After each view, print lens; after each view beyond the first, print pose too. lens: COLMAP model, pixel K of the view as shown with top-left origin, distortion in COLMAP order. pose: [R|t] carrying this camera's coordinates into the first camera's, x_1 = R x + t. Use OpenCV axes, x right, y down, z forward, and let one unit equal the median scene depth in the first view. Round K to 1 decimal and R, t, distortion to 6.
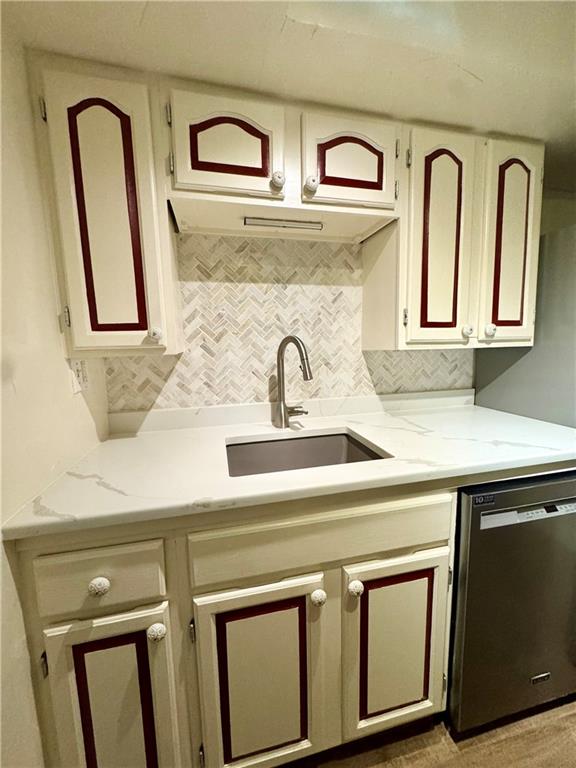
lens RADIAL K [[308.0, 0, 287.6], [0, 308.0, 381.2], [0, 0, 1]] dist [-0.003989, -0.000558]
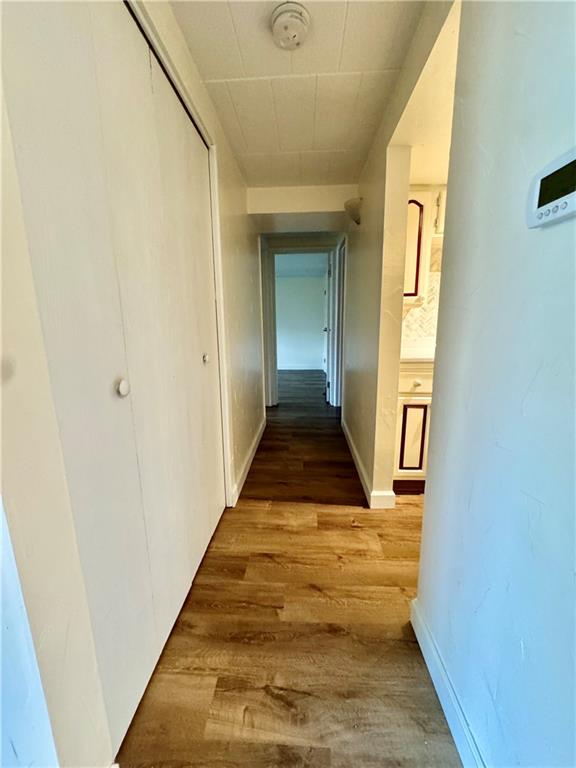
lens RADIAL K [[308.0, 0, 288.3], [0, 308.0, 382.5], [0, 0, 1]] dist [-0.003989, -0.000558]
pose [[0.957882, 0.066365, -0.279389, -0.553803], [-0.044747, 0.995539, 0.083062, 0.266758], [0.283655, -0.067062, 0.956578, -1.230557]]
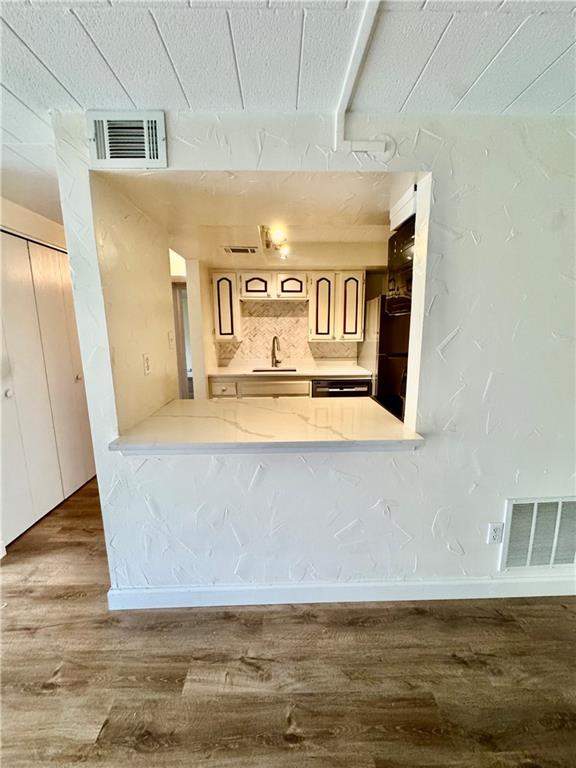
lens RADIAL K [[308.0, 0, 287.1], [0, 308.0, 383.5], [0, 0, 1]] dist [-0.003989, -0.000558]
pose [[0.980374, 0.051051, -0.190424, 0.736250], [-0.039880, 0.997276, 0.062047, 0.131910], [0.193073, -0.053235, 0.979739, -2.043979]]
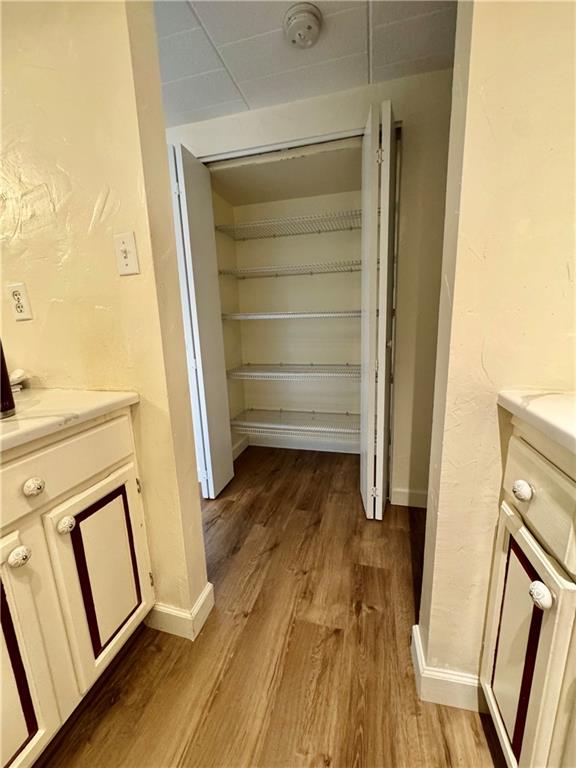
lens RADIAL K [[308.0, 0, 289.7], [0, 308.0, 382.4], [0, 0, 1]] dist [-0.003989, -0.000558]
pose [[-0.470358, 0.209820, -0.857169, 0.738382], [-0.063304, 0.960799, 0.269924, -0.029995], [0.880202, 0.181223, -0.438637, 1.410005]]
